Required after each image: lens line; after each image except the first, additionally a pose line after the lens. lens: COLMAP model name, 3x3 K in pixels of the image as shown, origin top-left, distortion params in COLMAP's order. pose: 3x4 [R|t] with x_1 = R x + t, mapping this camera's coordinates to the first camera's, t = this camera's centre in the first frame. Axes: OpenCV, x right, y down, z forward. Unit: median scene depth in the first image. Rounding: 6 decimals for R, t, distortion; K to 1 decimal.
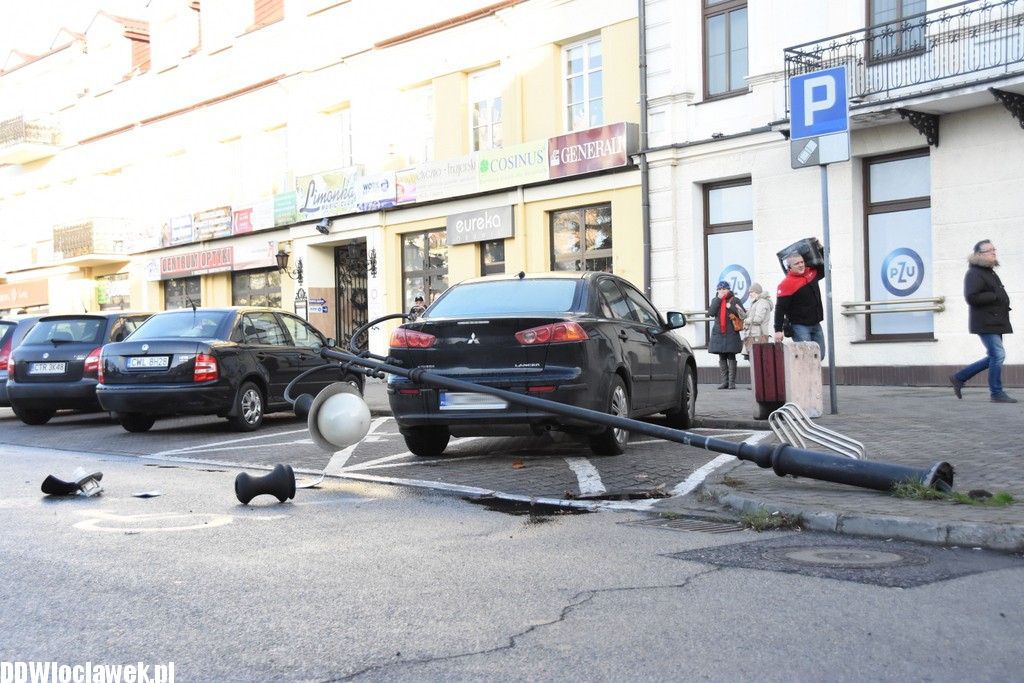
lens RADIAL K [[1330.7, 0, 515.7], [0, 1330.7, 341.2], [0, 0, 1]] dist [0.080422, 0.276568]
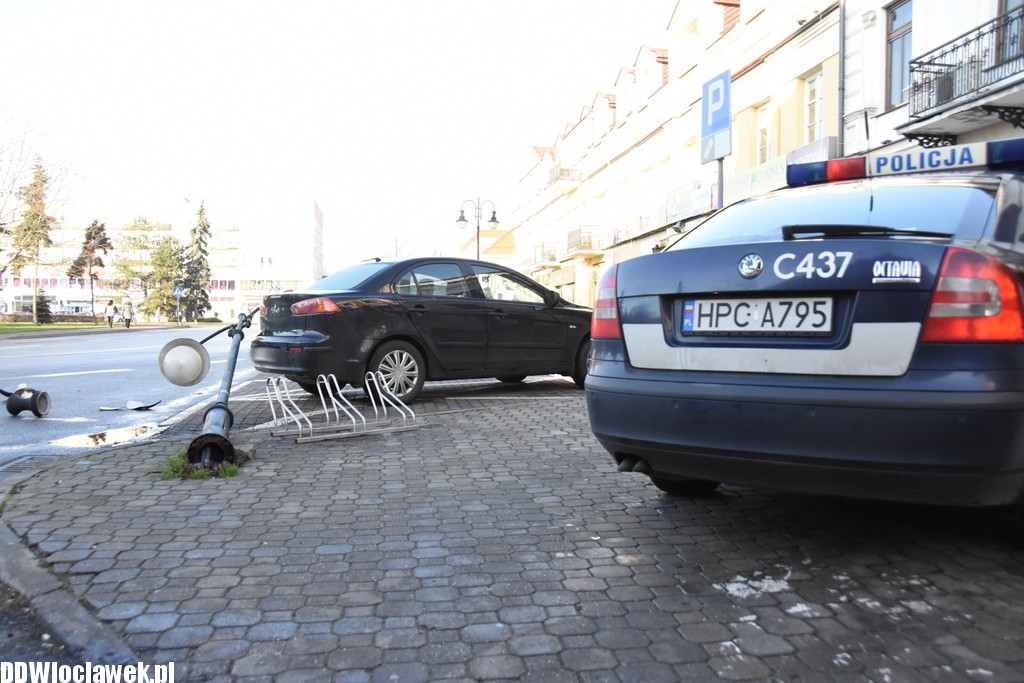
lens RADIAL K [[894.7, 0, 512.0], [0, 894.7, 341.5], [0, 0, 1]] dist [-0.137470, 0.181623]
pose [[0.841424, 0.042633, -0.538692, 0.285413], [-0.022415, 0.998779, 0.044032, -0.006067], [0.539911, -0.024975, 0.841351, 0.171724]]
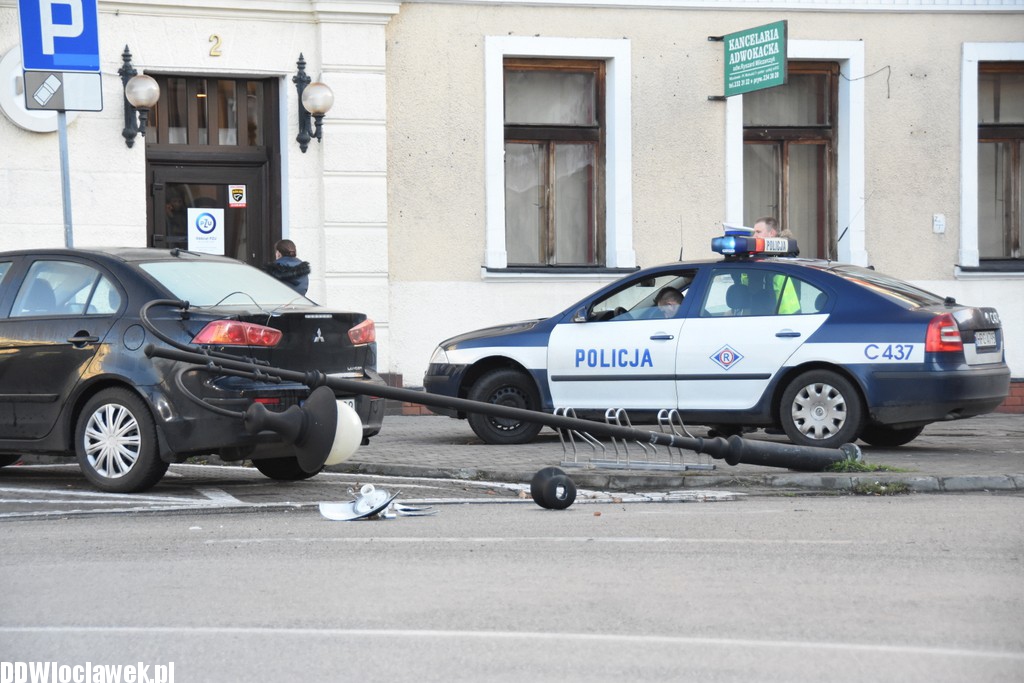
lens RADIAL K [[3527.9, 0, 512.0], [0, 3527.9, 341.5], [0, 0, 1]] dist [1.146433, 2.906536]
pose [[0.283769, 0.016292, 0.958754, -0.943491], [-0.009509, 0.999854, -0.014176, 0.014209], [-0.958845, -0.005094, 0.283883, 0.113939]]
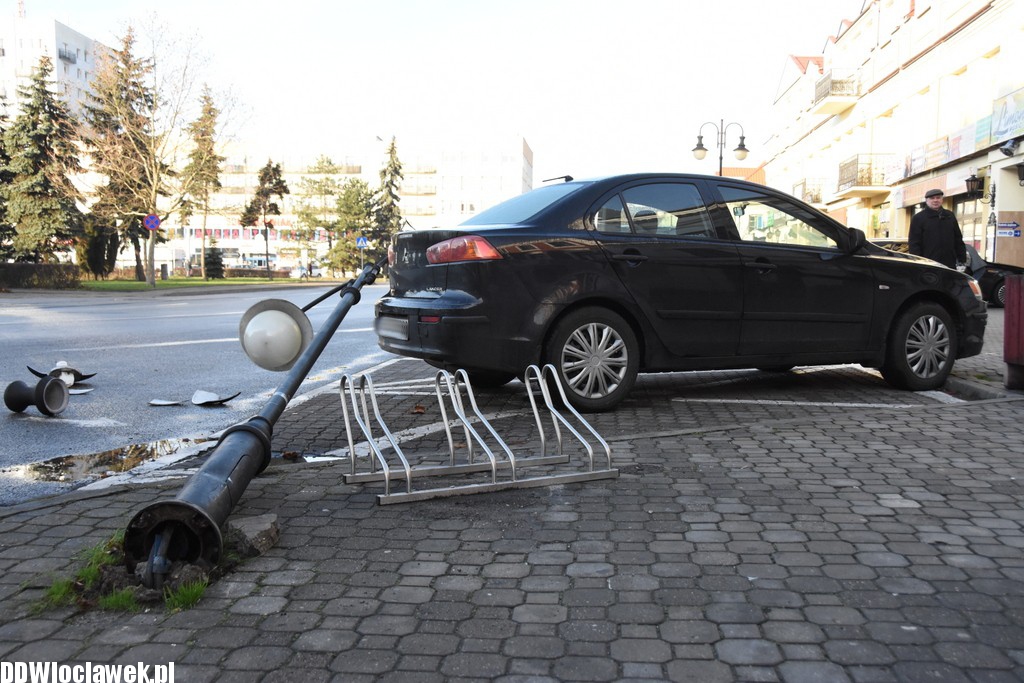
lens RADIAL K [[1043.7, 0, 509.8], [0, 1043.7, 345.9], [0, 0, 1]] dist [-0.064093, 0.237309]
pose [[0.693871, 0.080958, -0.715534, 0.219435], [-0.023134, 0.995653, 0.090218, -0.002572], [0.719728, -0.046046, 0.692728, 0.261016]]
